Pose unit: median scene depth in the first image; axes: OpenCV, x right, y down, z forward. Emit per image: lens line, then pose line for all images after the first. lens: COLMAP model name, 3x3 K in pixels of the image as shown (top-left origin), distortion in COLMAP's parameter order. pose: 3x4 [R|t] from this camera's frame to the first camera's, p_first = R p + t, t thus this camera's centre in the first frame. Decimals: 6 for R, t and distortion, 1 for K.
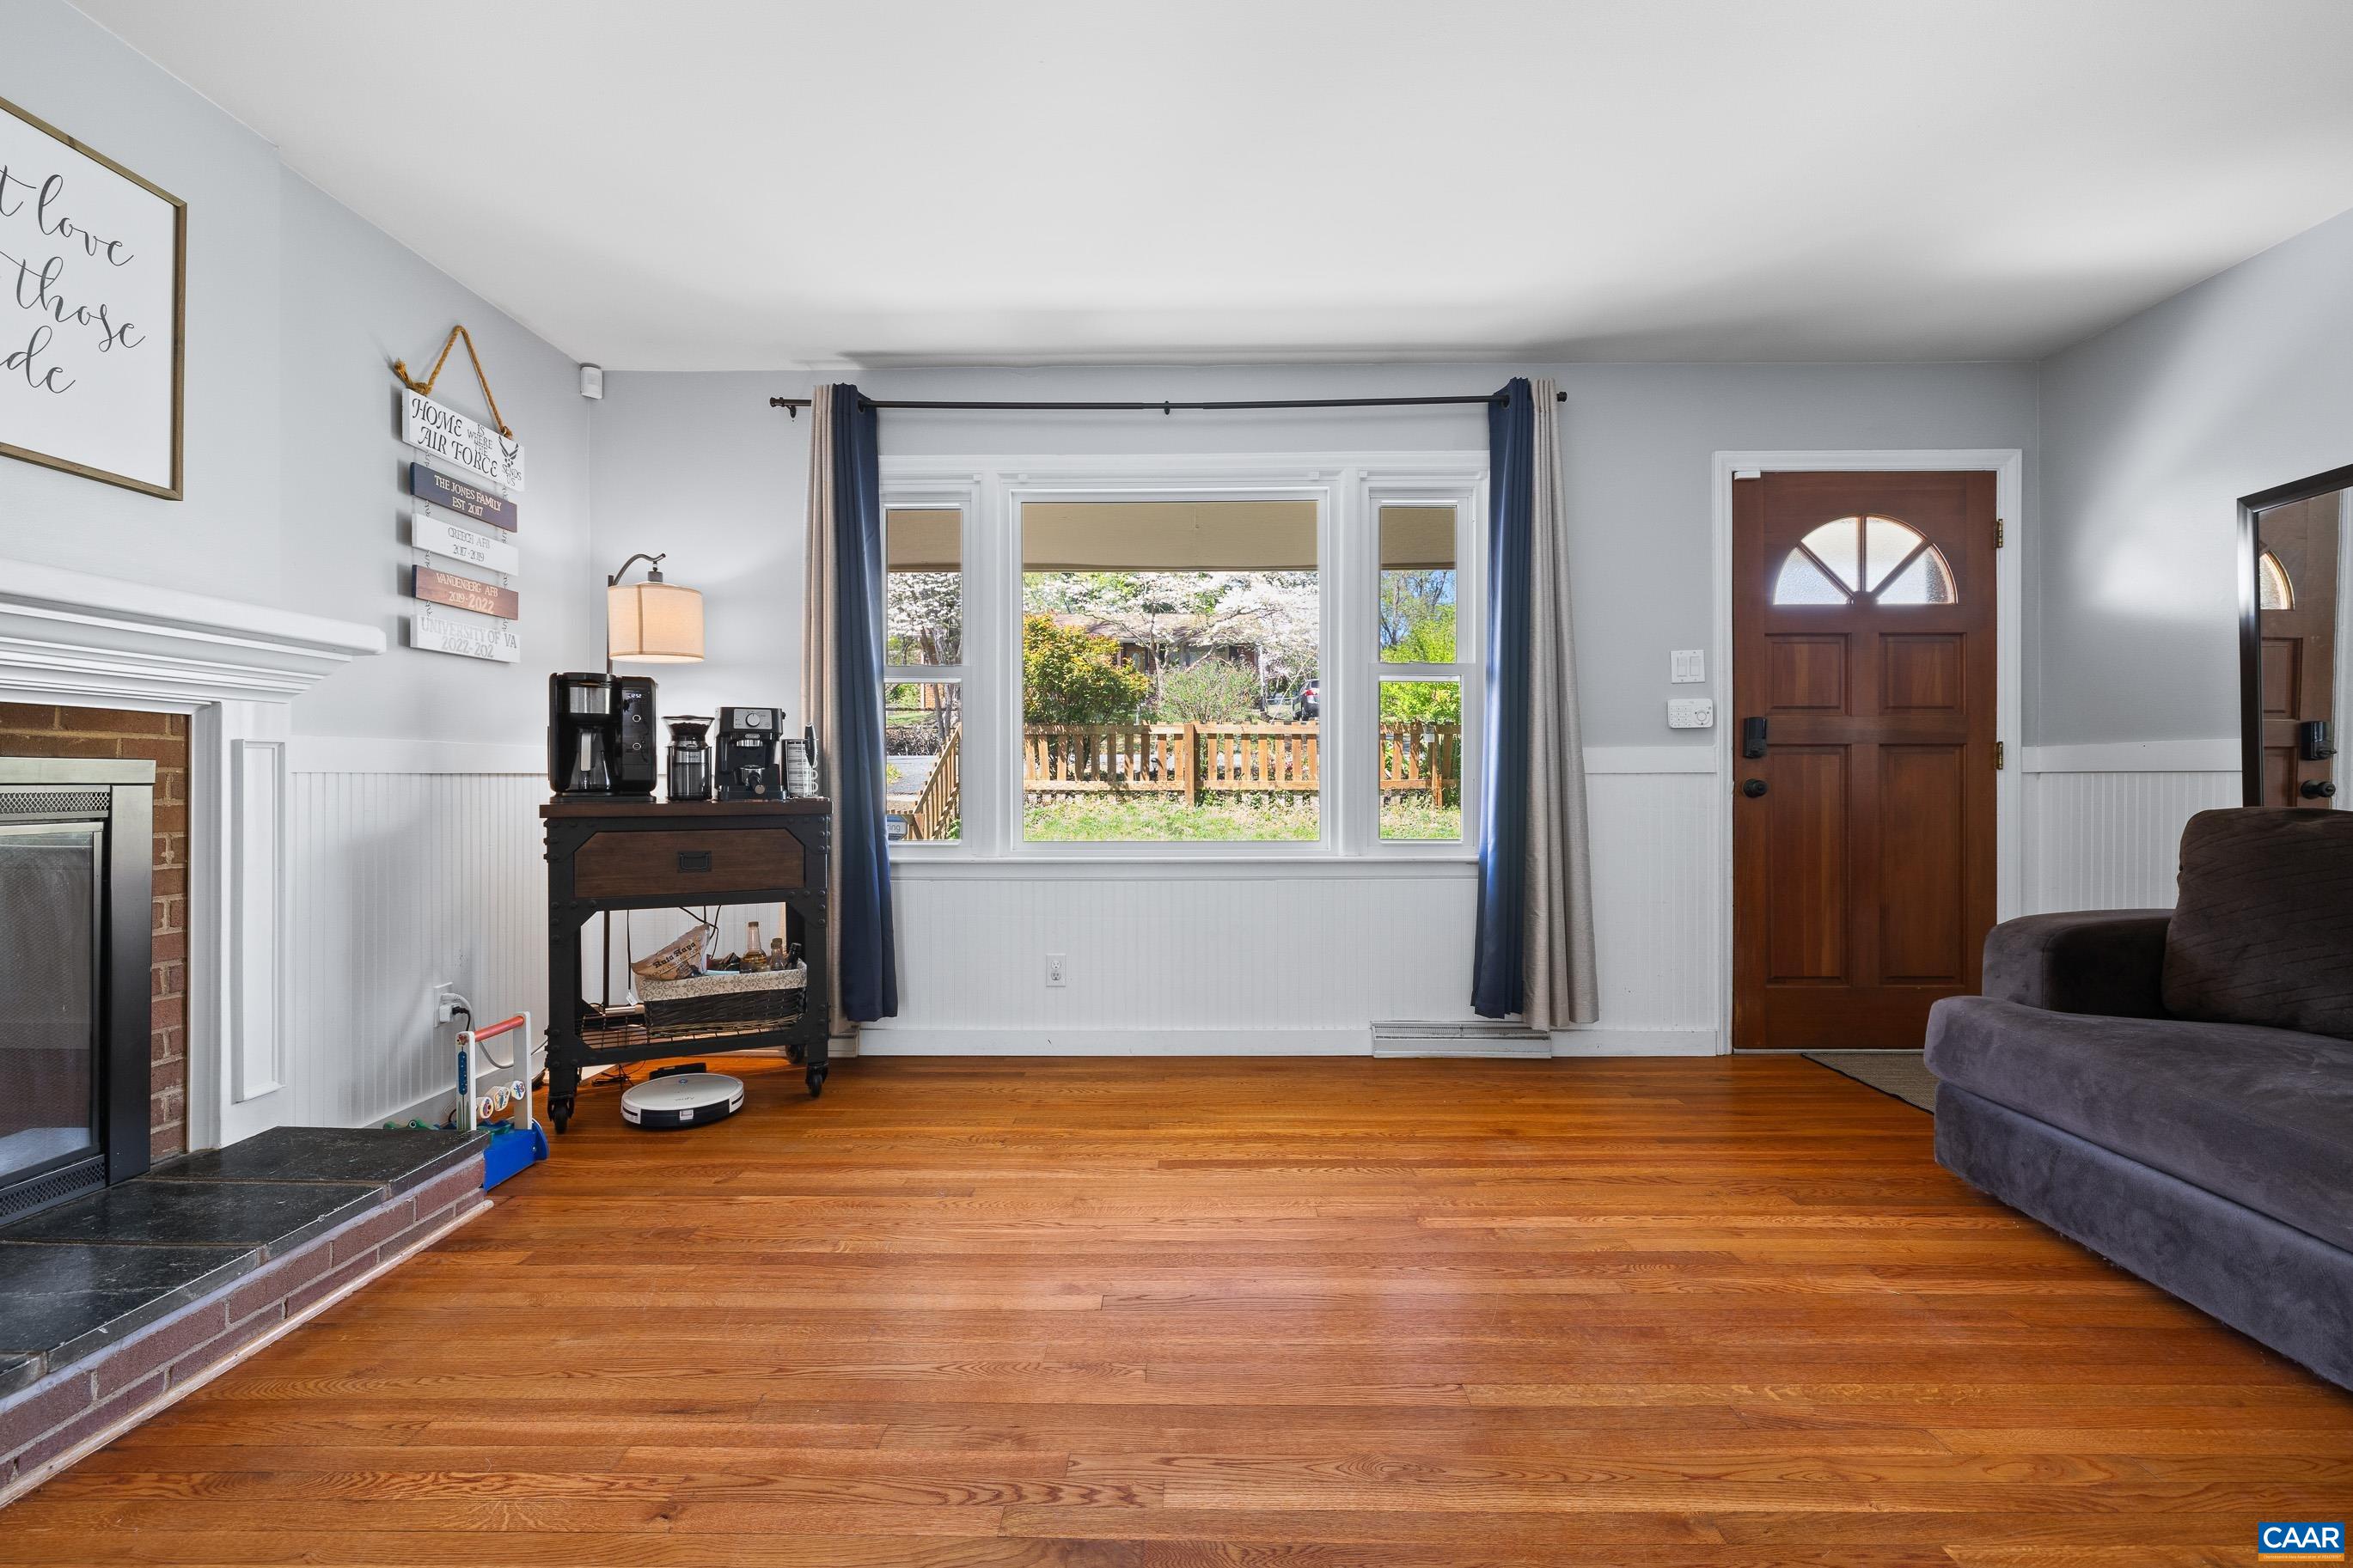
lens RADIAL K [[1048.7, 0, 1179.8], [0, 1048.7, 775.8], [0, 0, 1]] dist [-0.007099, 0.001602]
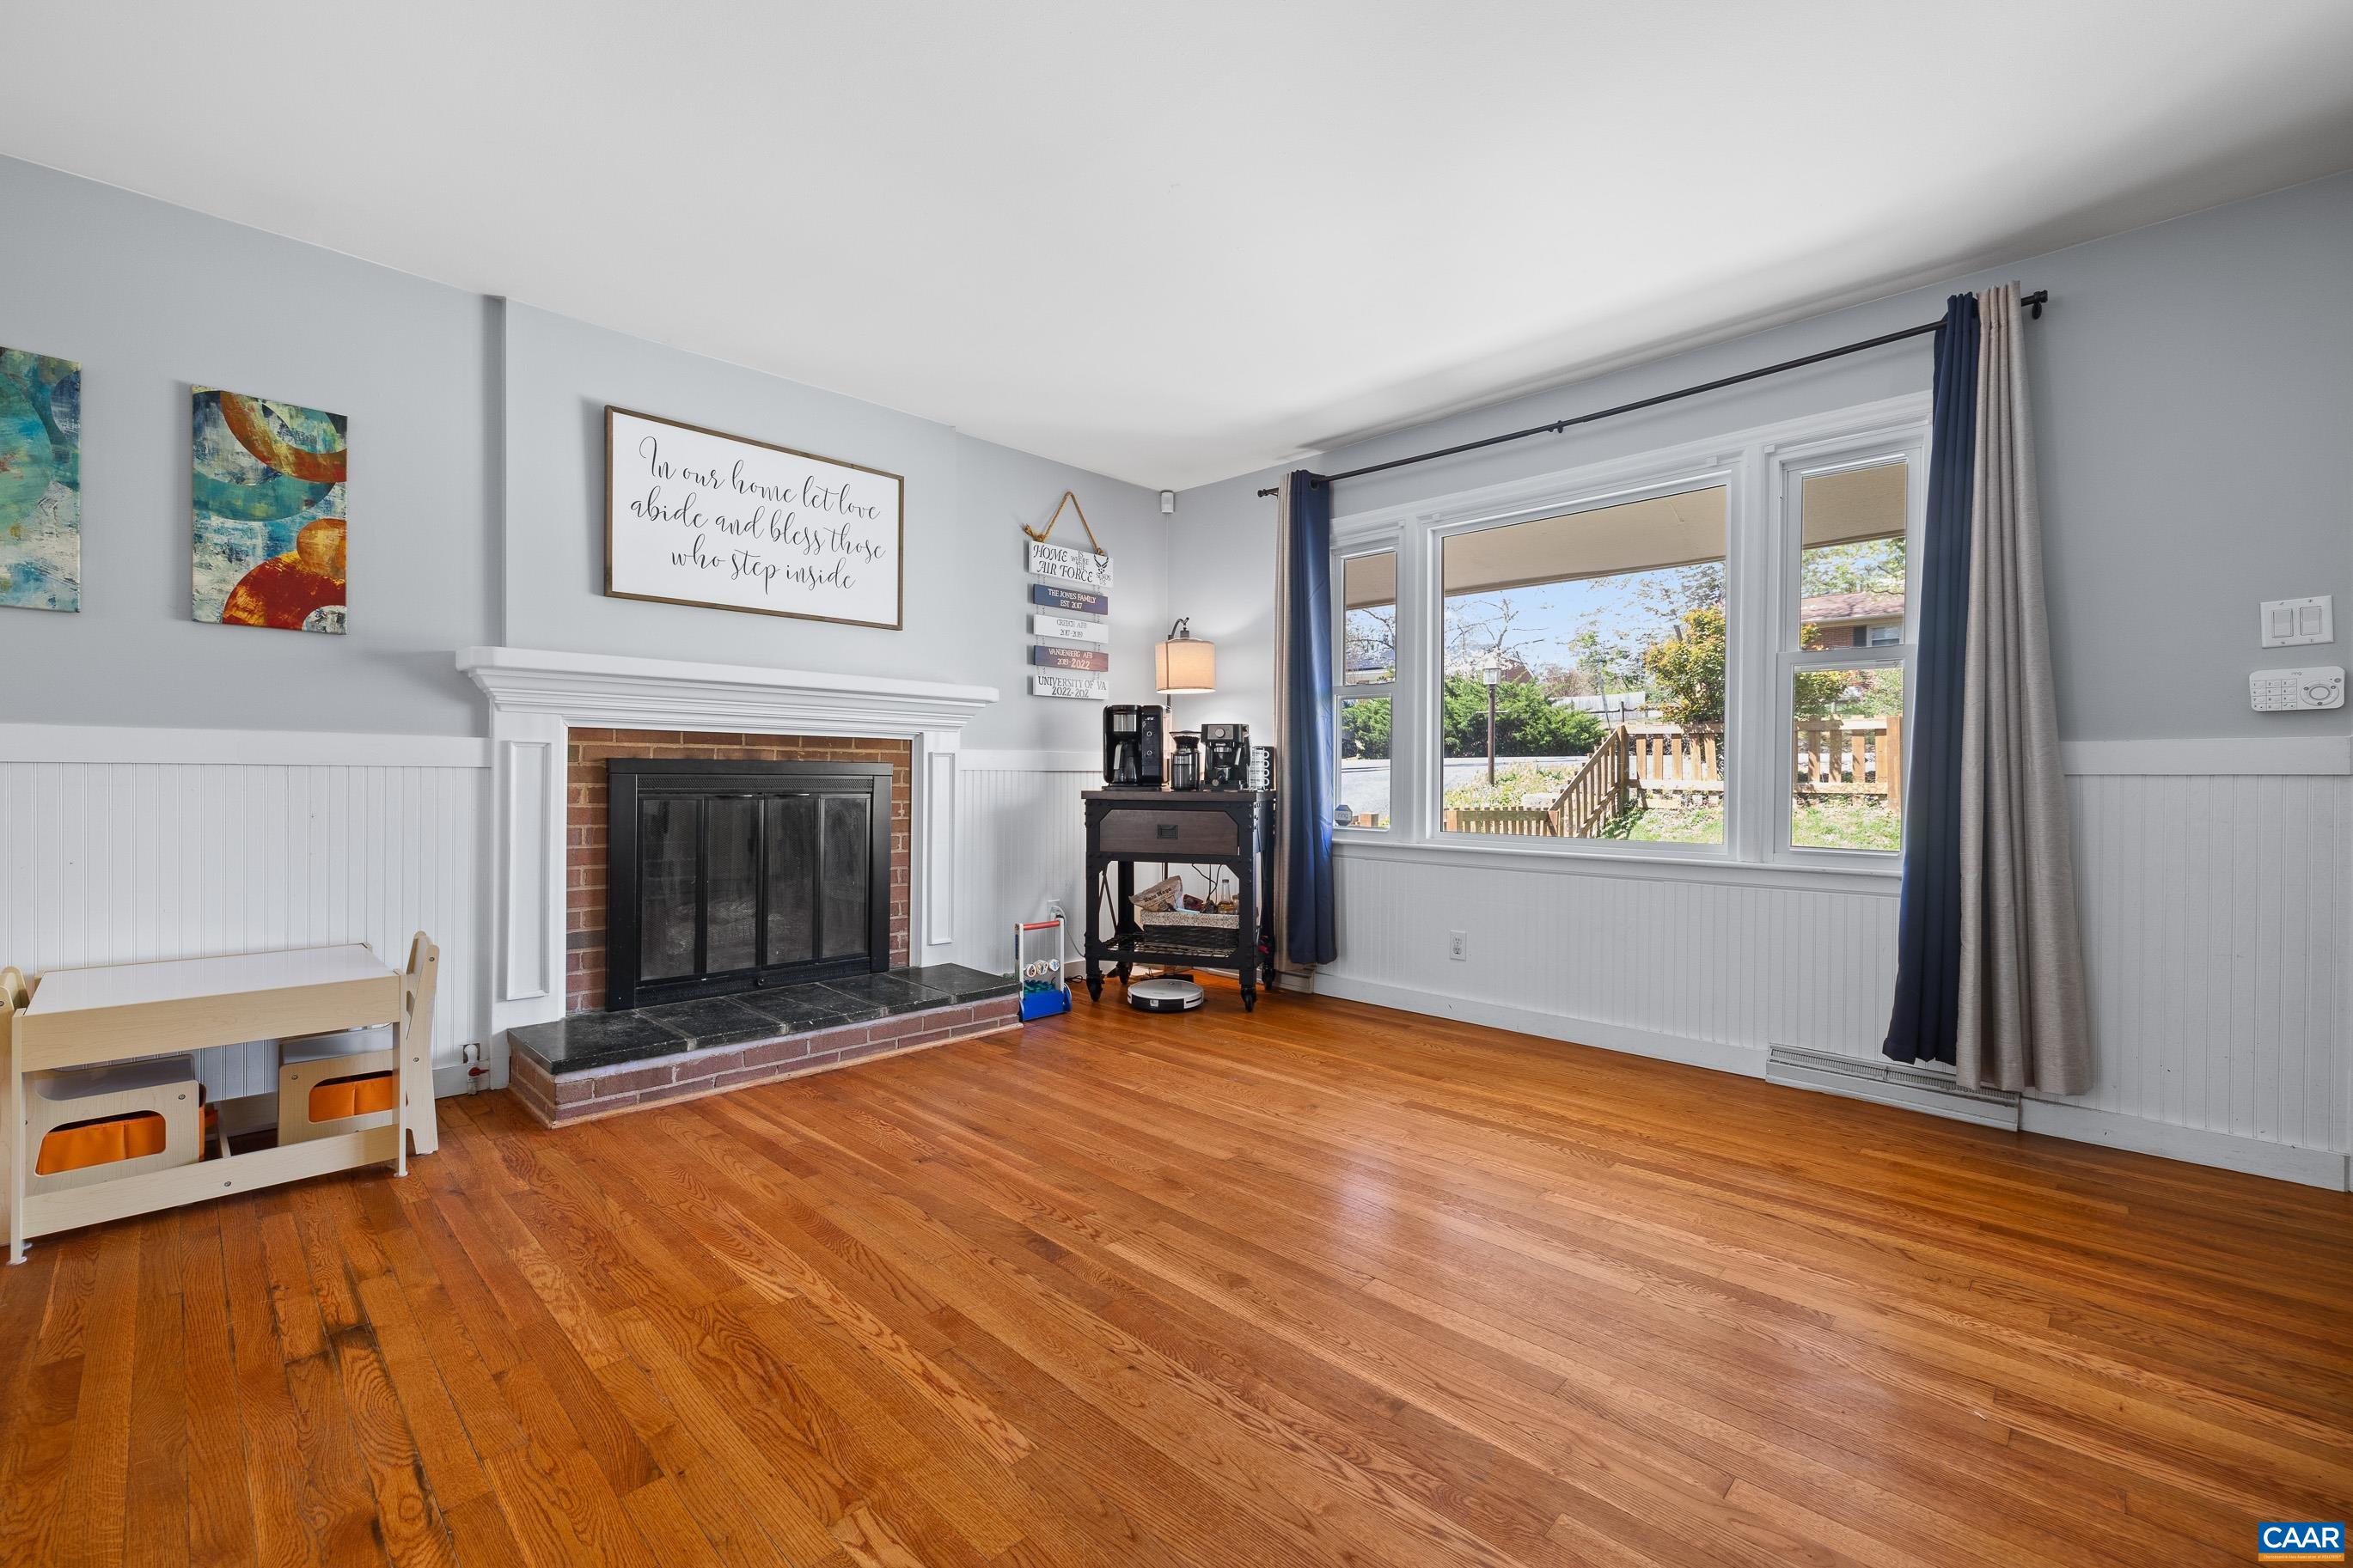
lens RADIAL K [[998.8, 0, 1170.2], [0, 998.8, 777.4], [0, 0, 1]] dist [-0.001461, 0.000916]
pose [[0.719588, 0.007432, -0.694362, 0.525113], [-0.005974, 0.999972, 0.004511, 0.000066], [0.694376, 0.000902, 0.719612, 0.003942]]
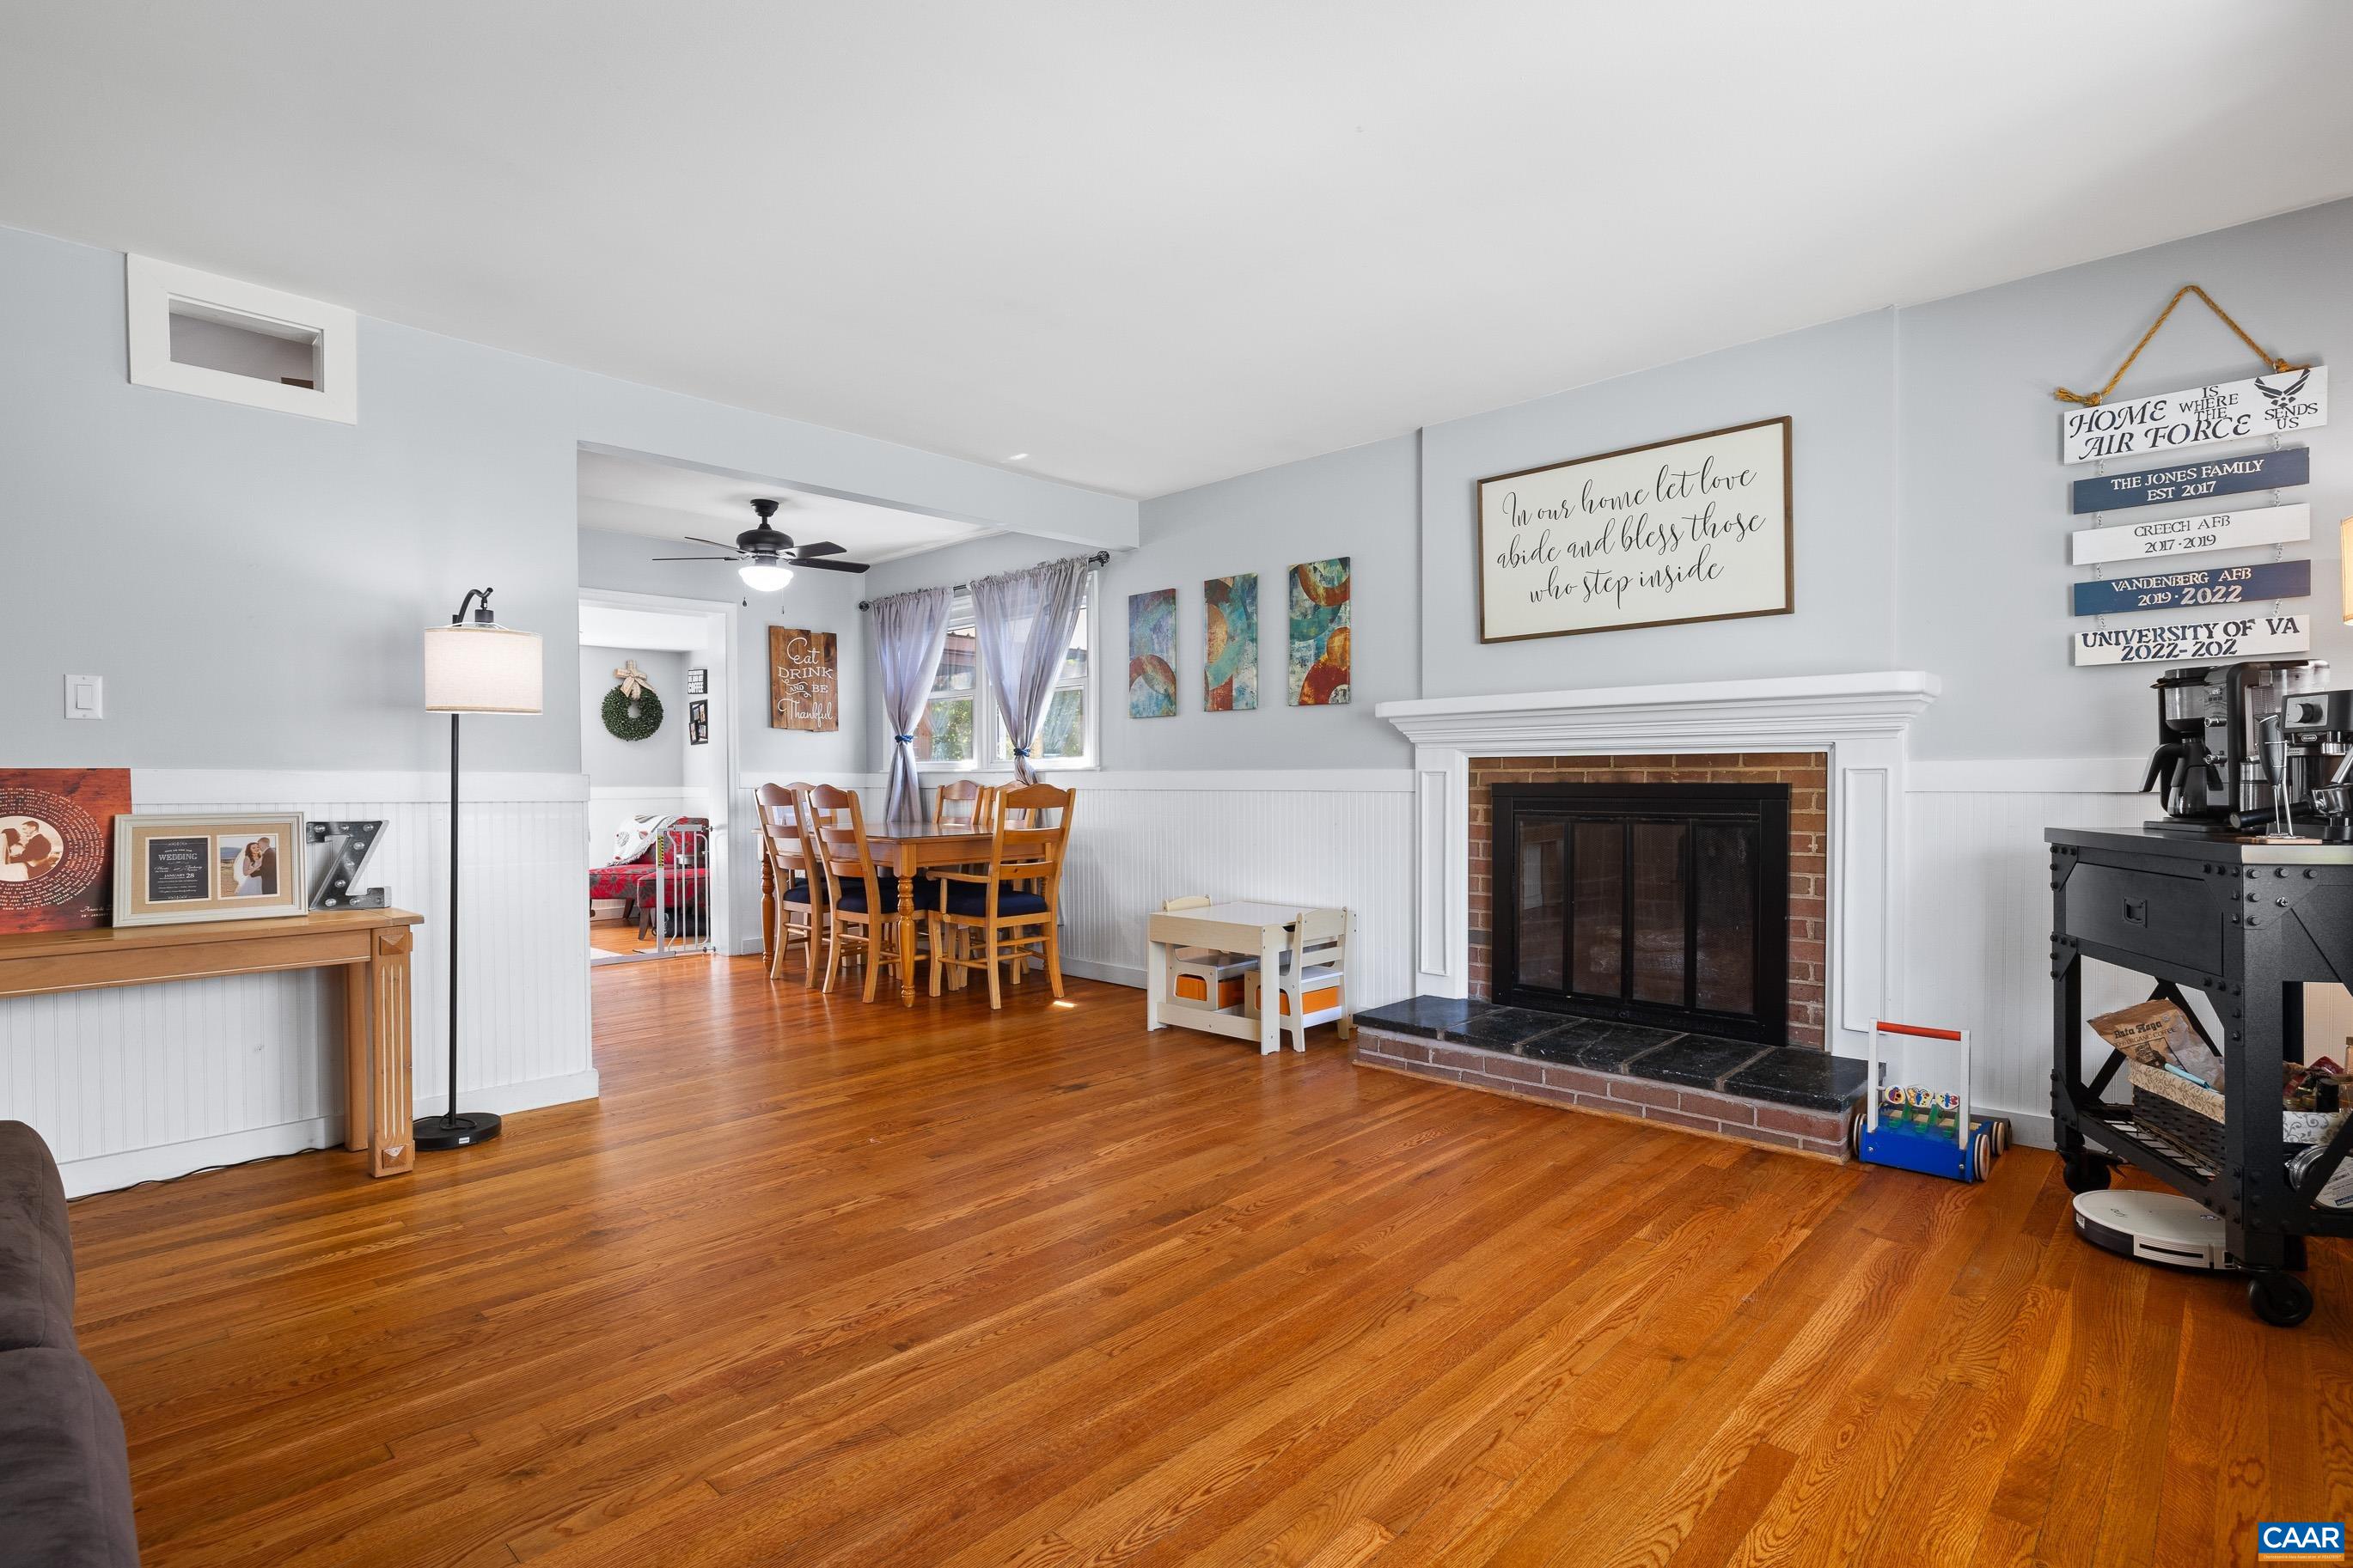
lens RADIAL K [[1128.1, 0, 1168.2], [0, 1128.1, 788.1], [0, 0, 1]] dist [-0.002451, 0.001423]
pose [[-0.687239, 0.010286, -0.726358, 0.643918], [0.007853, 0.999947, 0.006730, -0.019955], [0.726389, -0.001079, -0.687283, 1.099519]]
